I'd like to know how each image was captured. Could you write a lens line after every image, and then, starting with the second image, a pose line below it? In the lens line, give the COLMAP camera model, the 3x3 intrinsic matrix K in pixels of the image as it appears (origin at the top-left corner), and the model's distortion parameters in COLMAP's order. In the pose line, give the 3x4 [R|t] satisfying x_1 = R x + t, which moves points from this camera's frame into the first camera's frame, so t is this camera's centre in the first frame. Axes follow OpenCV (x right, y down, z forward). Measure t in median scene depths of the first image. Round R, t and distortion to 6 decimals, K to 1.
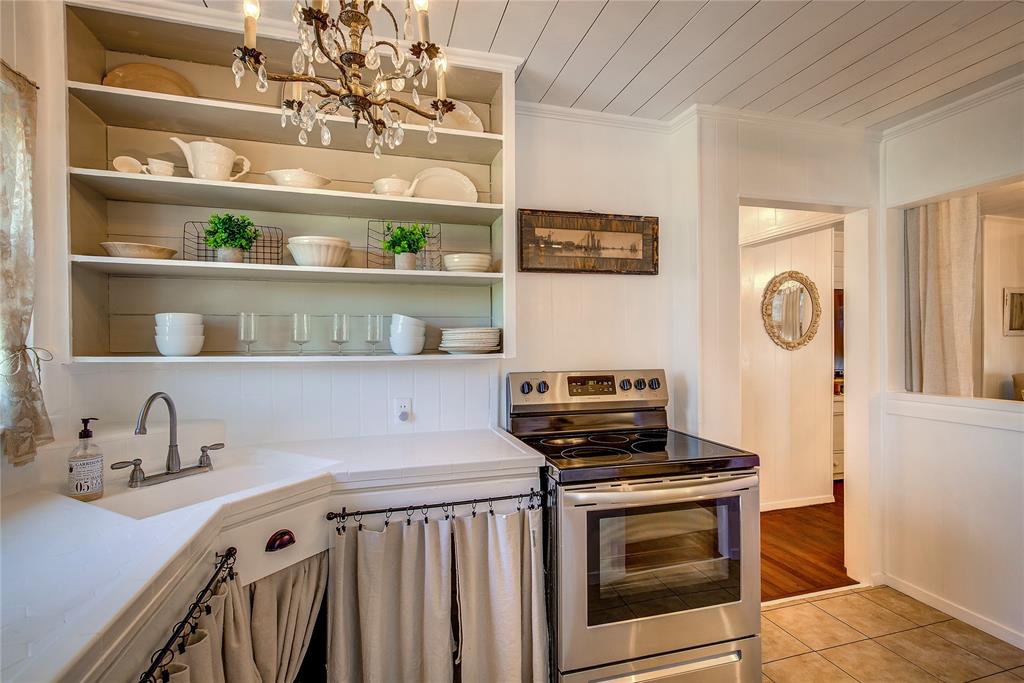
lens RADIAL K [[474.3, 0, 523.8], [0, 474.3, 341.0], [0, 0, 1]] dist [0.001016, 0.000303]
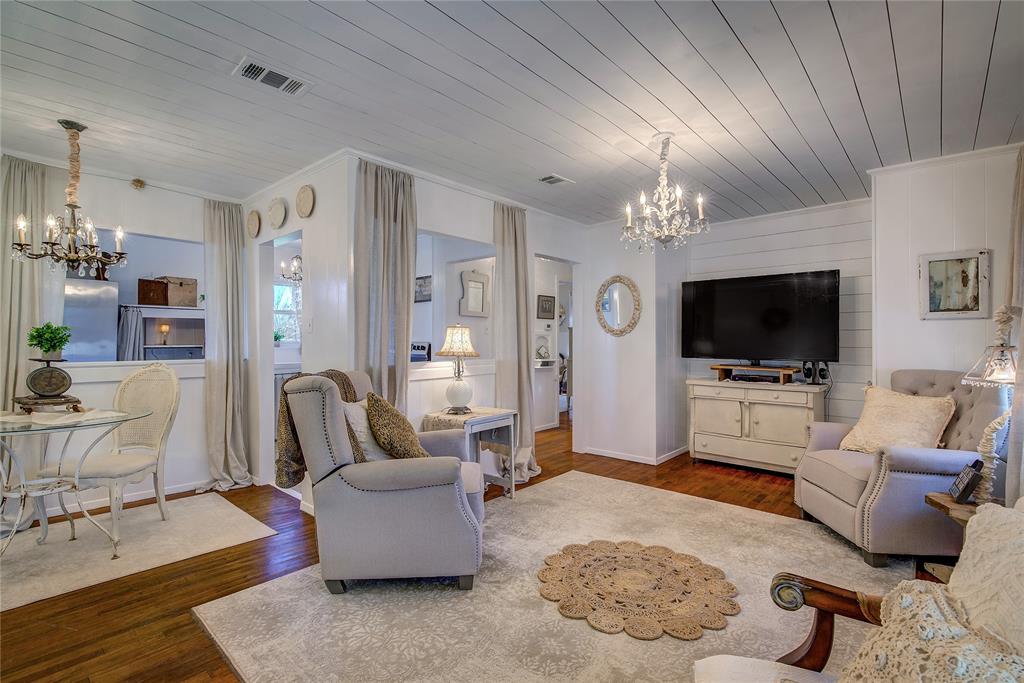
lens RADIAL K [[470.0, 0, 507.4], [0, 470.0, 339.3], [0, 0, 1]] dist [0.000863, 0.000313]
pose [[0.500591, 0.006638, -0.865659, 3.496260], [-0.001226, 0.999975, 0.006959, 0.041971], [0.865683, -0.002423, 0.500586, 0.288057]]
